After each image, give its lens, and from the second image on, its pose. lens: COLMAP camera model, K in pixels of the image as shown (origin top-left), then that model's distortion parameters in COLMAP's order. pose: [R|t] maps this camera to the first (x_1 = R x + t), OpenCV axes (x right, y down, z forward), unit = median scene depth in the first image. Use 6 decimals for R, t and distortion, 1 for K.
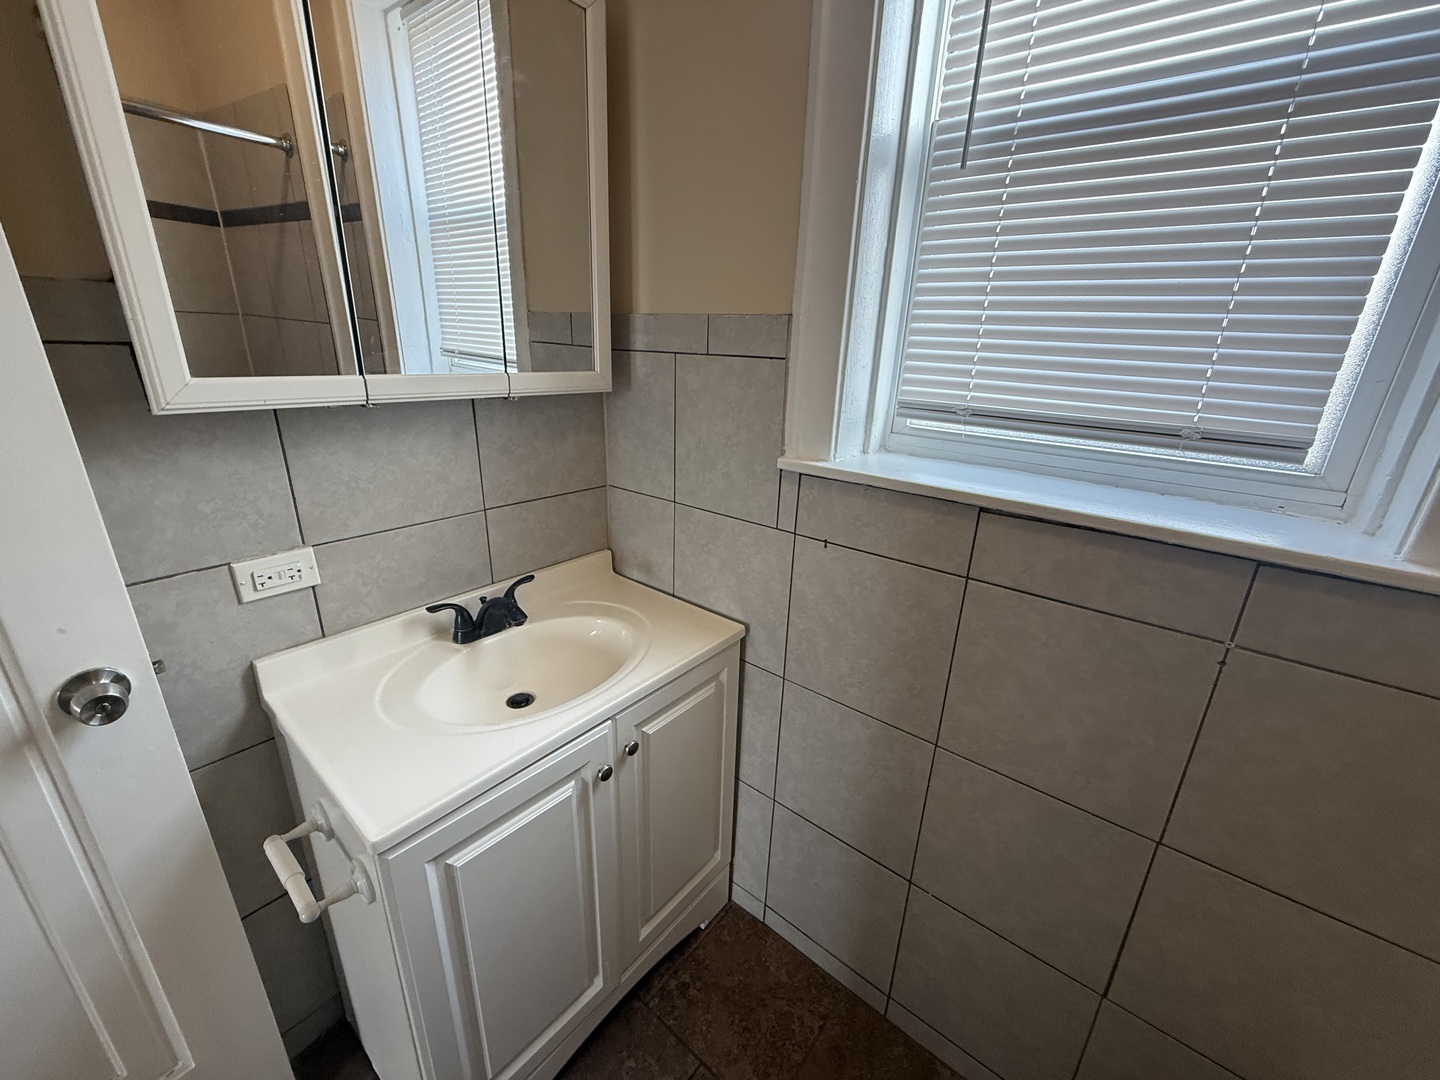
lens RADIAL K [[573.6, 0, 723.5], [0, 573.6, 536.4], [0, 0, 1]] dist [-0.002303, -0.000091]
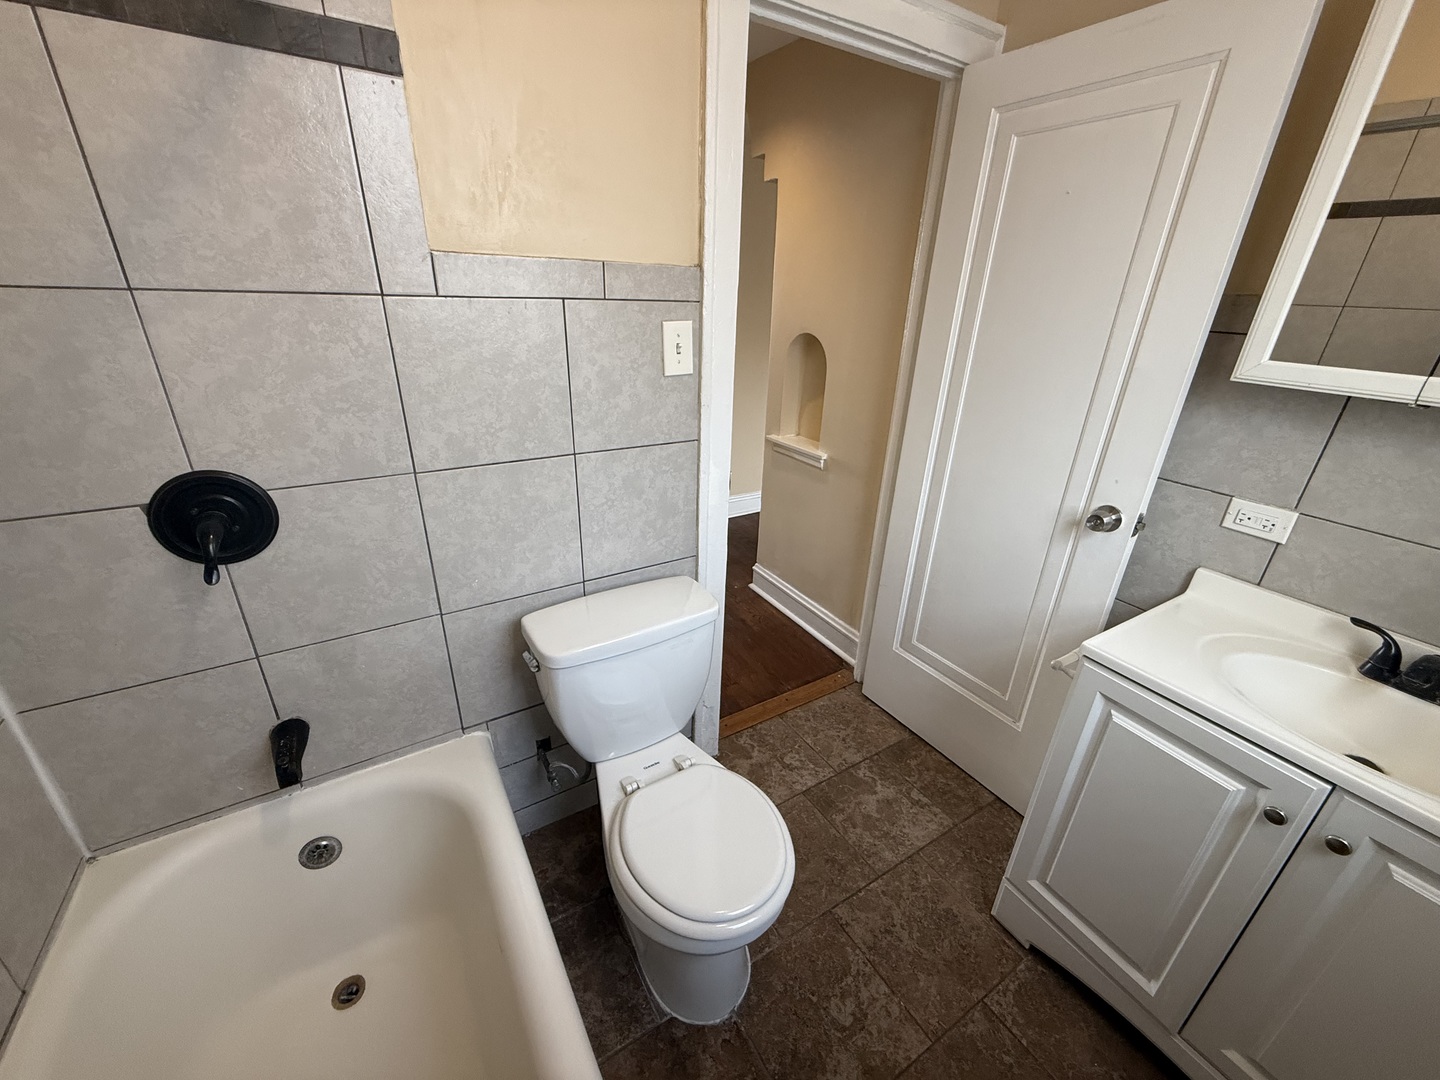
lens RADIAL K [[573.6, 0, 724.4], [0, 573.6, 539.7], [0, 0, 1]] dist [-0.002303, -0.000091]
pose [[-0.326292, 0.340653, -0.881753, 0.727318], [-0.350039, 0.822950, 0.447466, -0.050740], [0.878070, 0.454653, -0.149281, 0.160245]]
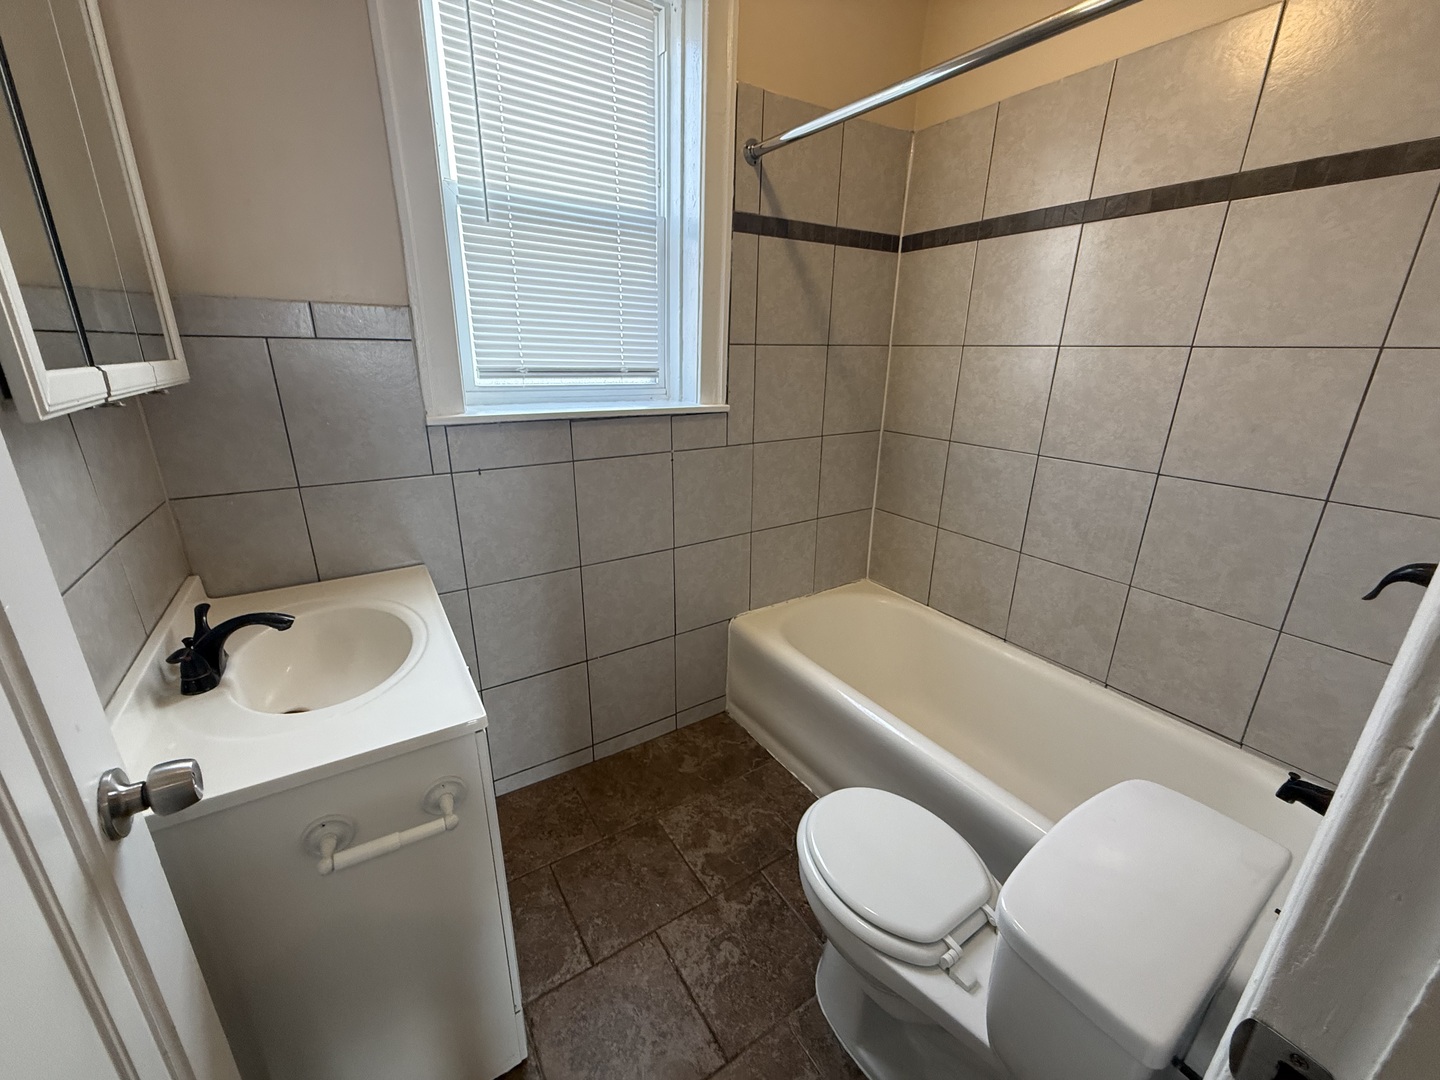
lens RADIAL K [[573.6, 0, 721.7], [0, 573.6, 537.9], [0, 0, 1]] dist [-0.002303, -0.000091]
pose [[0.302218, -0.324343, 0.896363, -1.035739], [0.302147, 0.924440, 0.232631, 0.016440], [-0.904086, 0.200528, 0.377382, -0.040002]]
